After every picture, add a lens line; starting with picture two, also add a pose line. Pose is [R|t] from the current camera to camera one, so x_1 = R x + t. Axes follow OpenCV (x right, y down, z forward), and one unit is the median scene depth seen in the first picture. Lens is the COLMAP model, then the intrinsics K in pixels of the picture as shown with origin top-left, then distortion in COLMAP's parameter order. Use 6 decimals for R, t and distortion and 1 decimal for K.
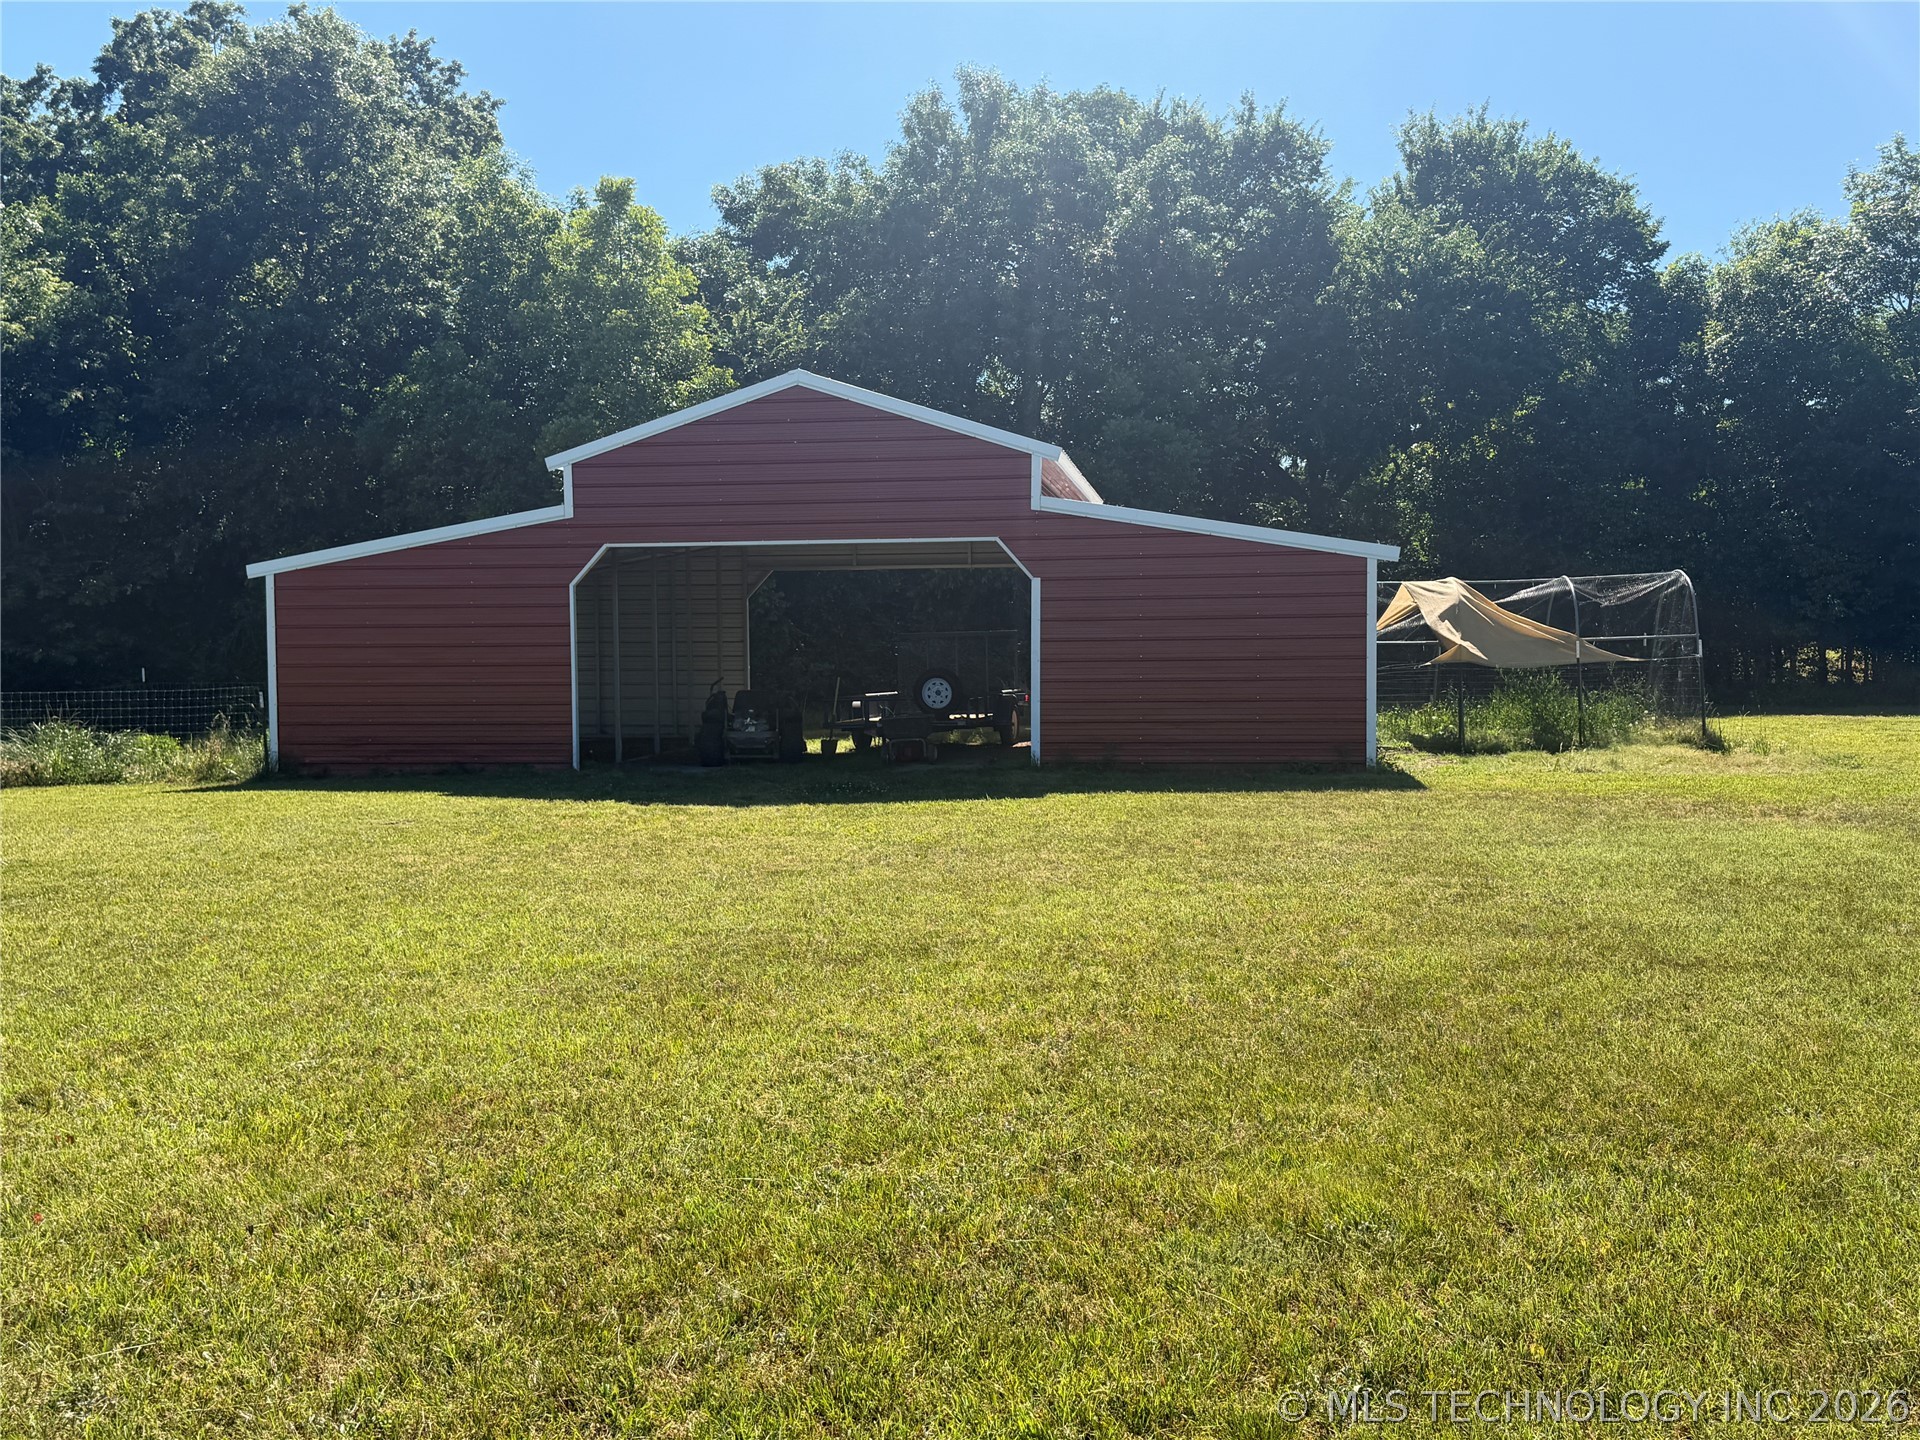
lens RADIAL K [[1751.5, 0, 961.0], [0, 1751.5, 700.6], [0, 0, 1]] dist [0.006082, -0.014951]
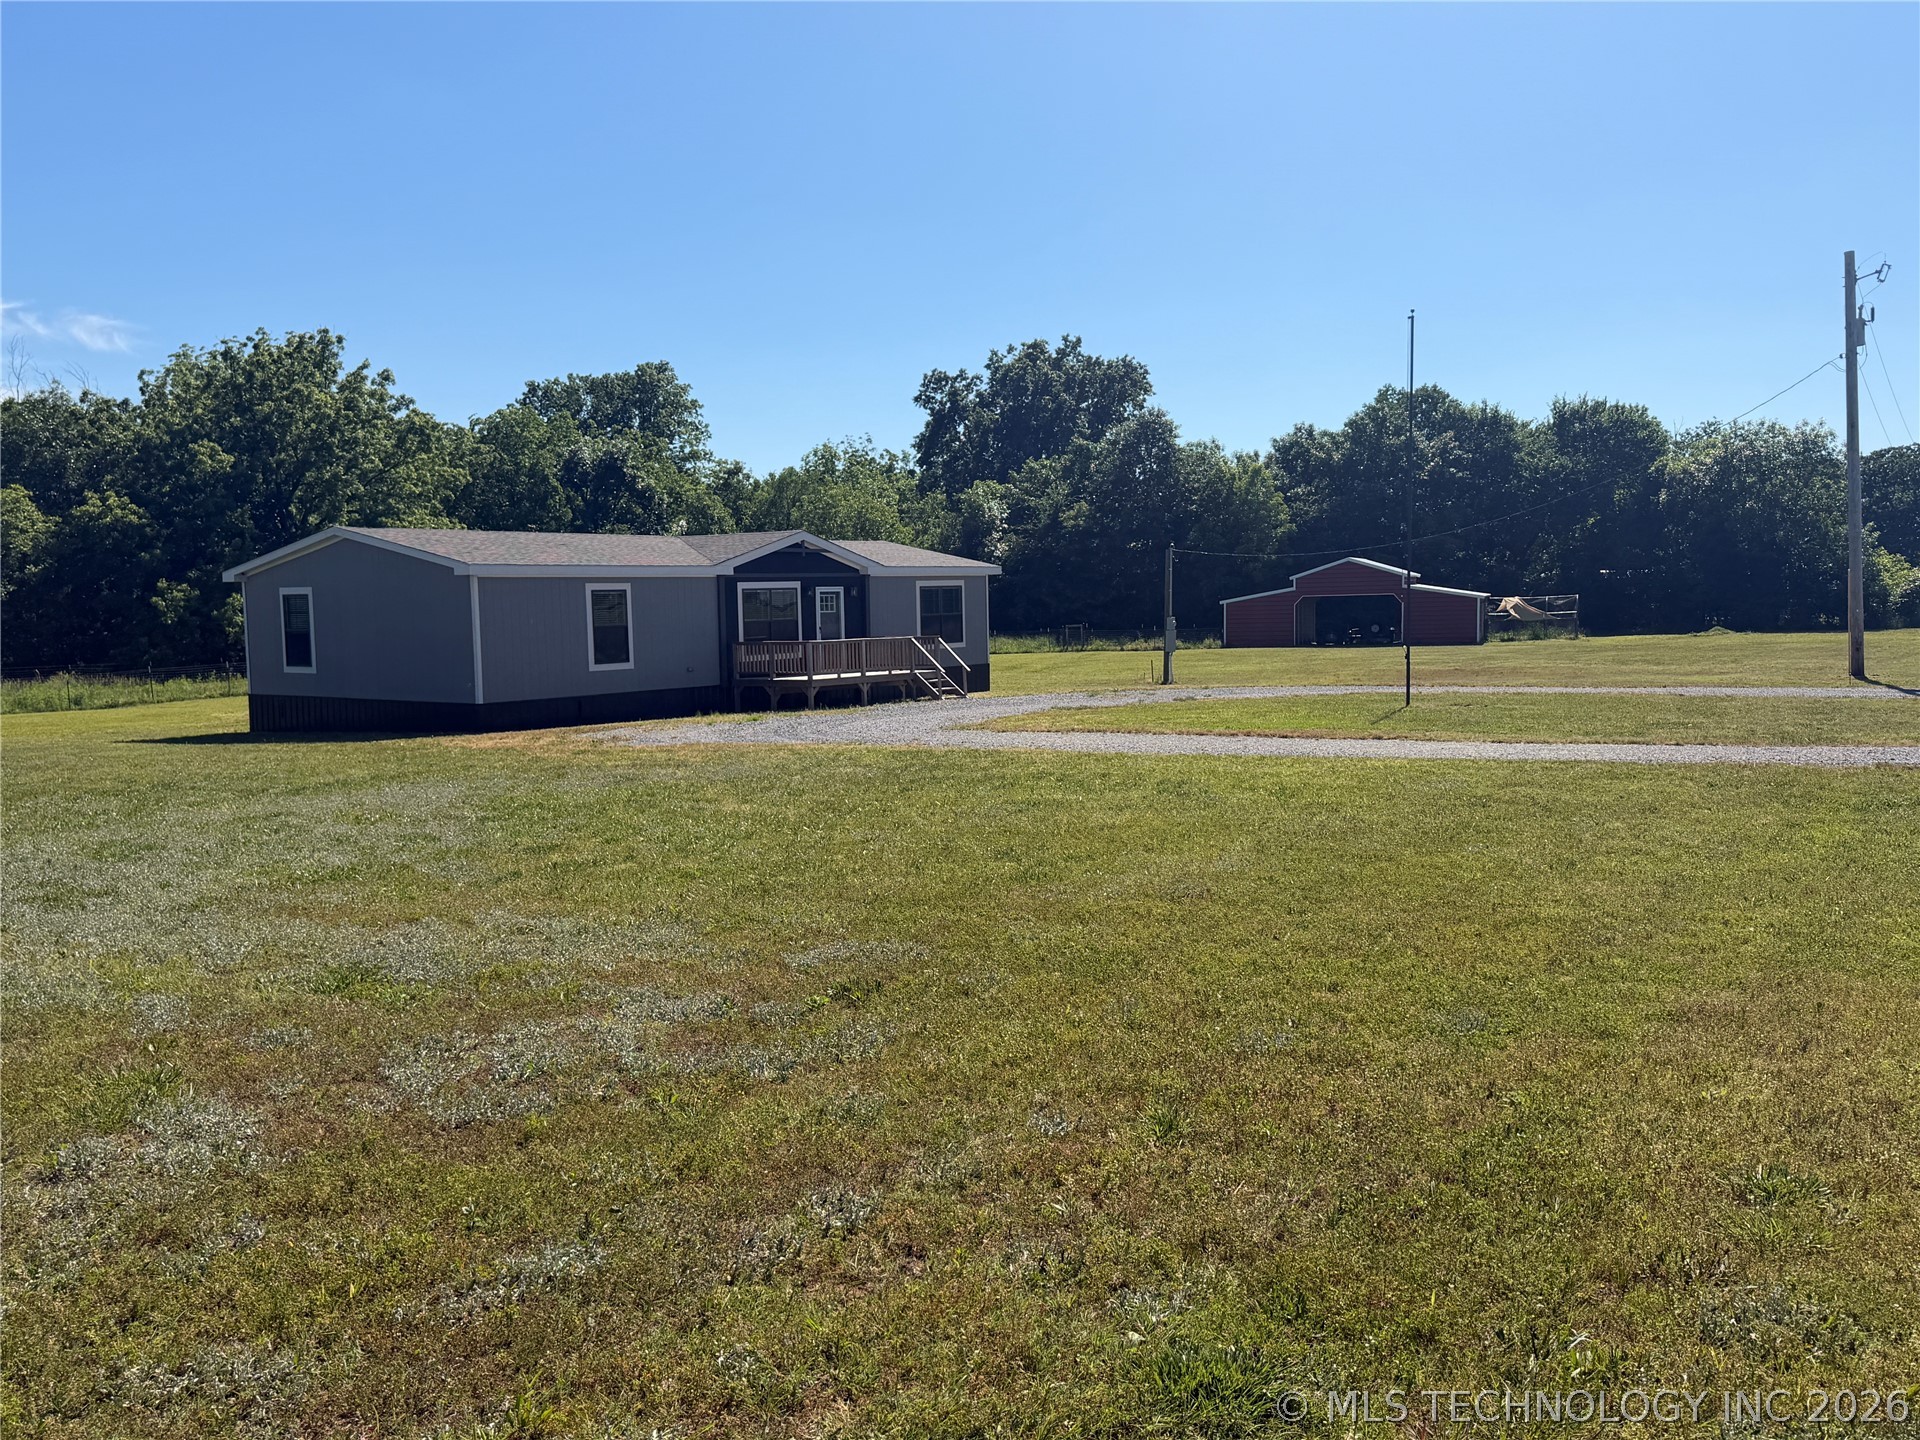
lens RADIAL K [[1630.2, 0, 960.0], [0, 1630.2, 720.0], [0, 0, 1]] dist [0.083736, -0.010729]
pose [[0.979808, 0.006004, -0.199851, -0.136727], [0.002751, 0.999050, 0.043502, 0.027560], [0.199922, -0.043173, 0.978860, -1.997943]]
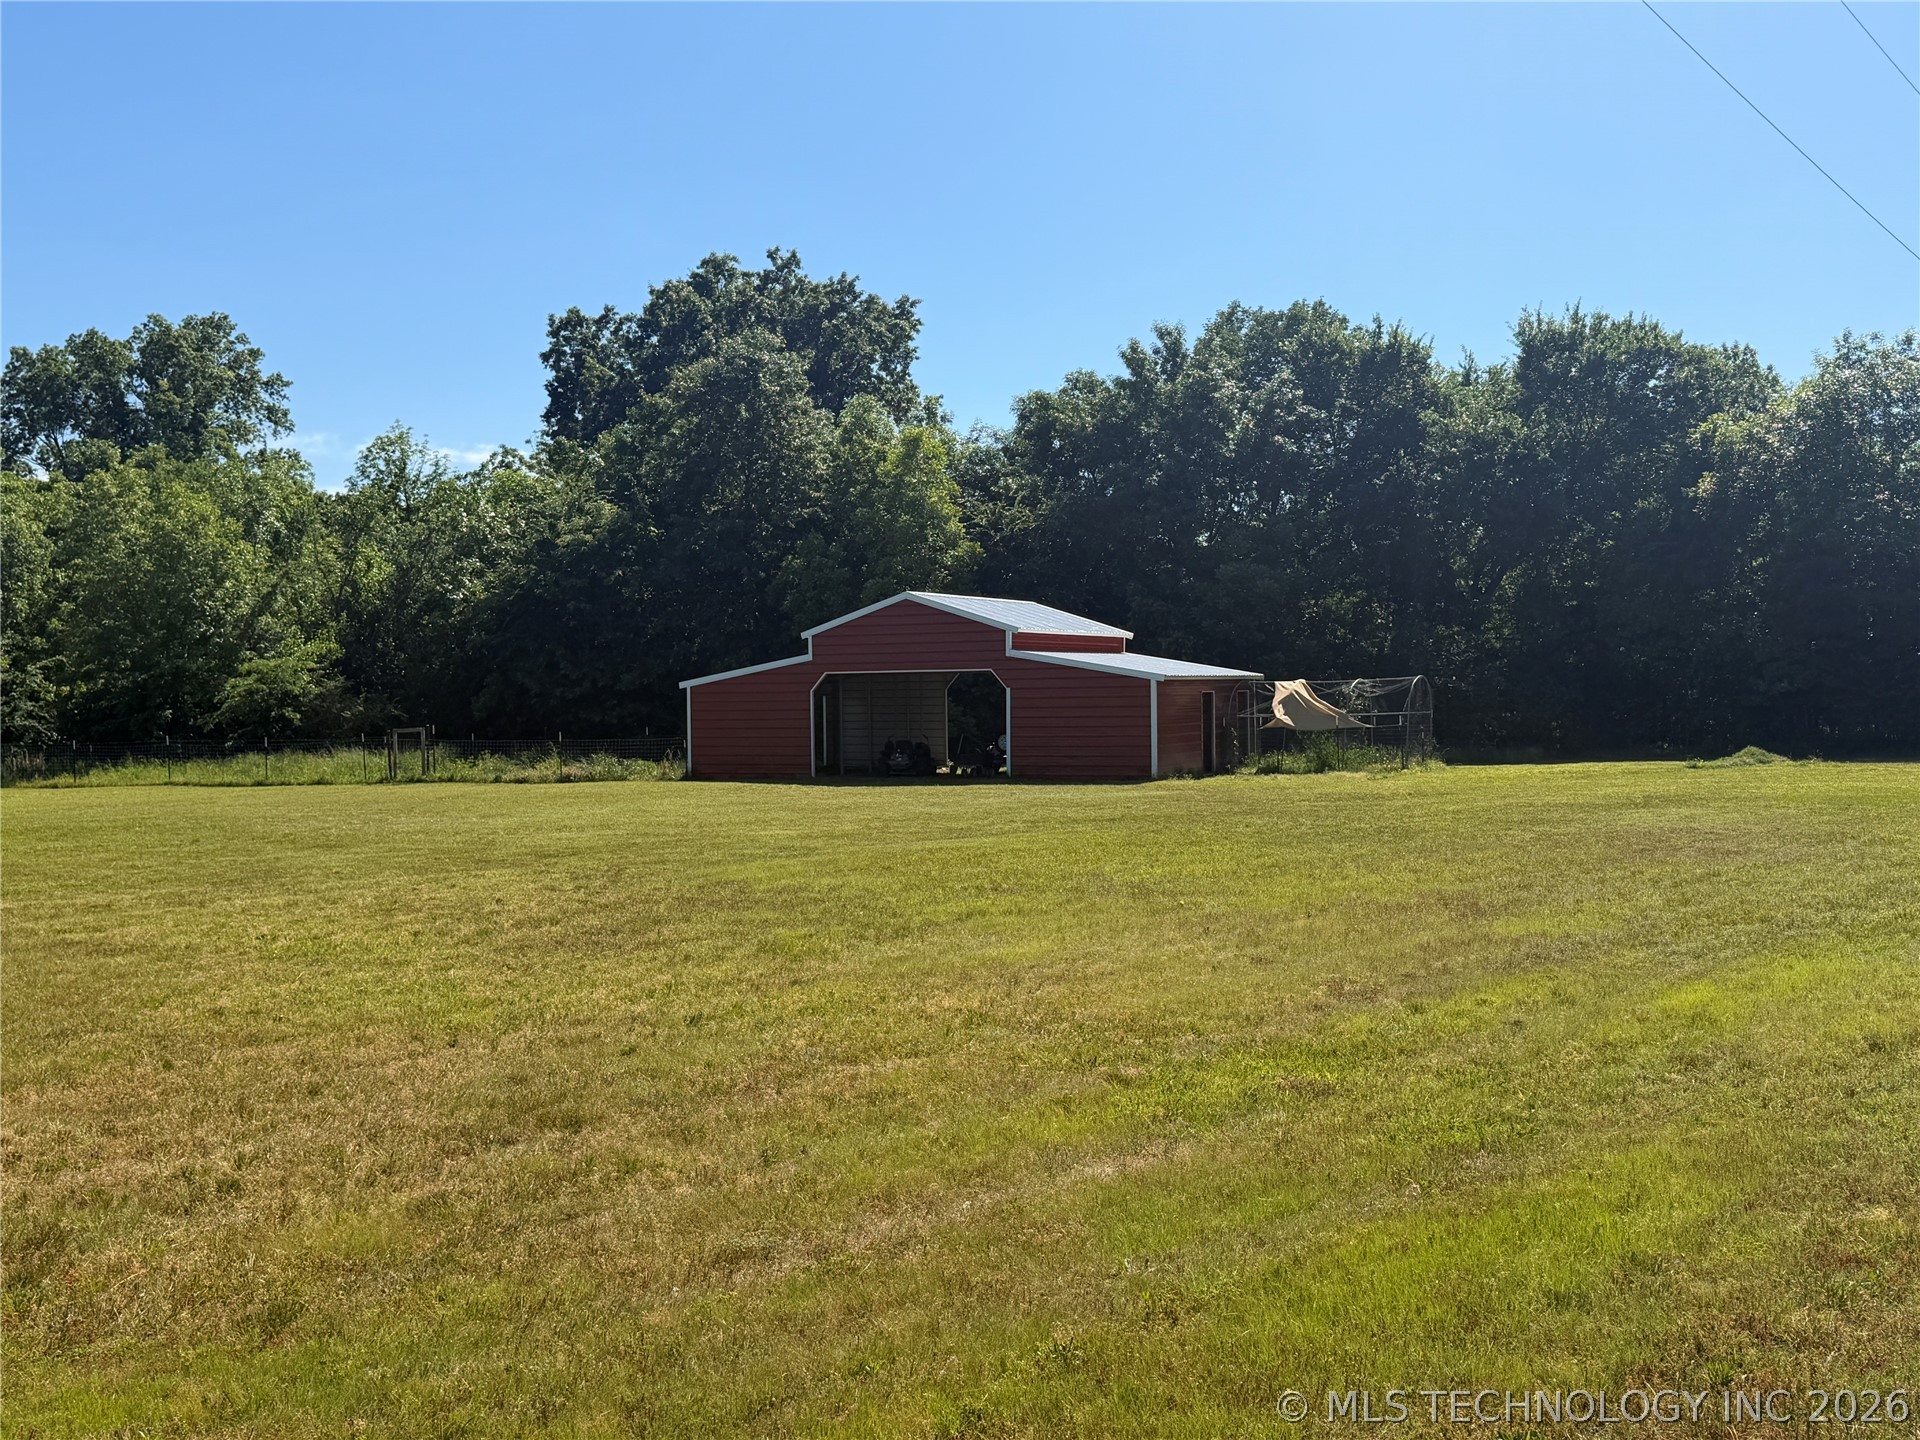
lens RADIAL K [[1920.9, 0, 956.2], [0, 1920.9, 706.7], [0, 0, 1]] dist [0.115569, -0.001817]
pose [[0.952327, -0.001142, -0.305078, 0.397553], [-0.005780, 0.999746, -0.021786, 0.002389], [0.305026, 0.022511, 0.952078, -0.718774]]
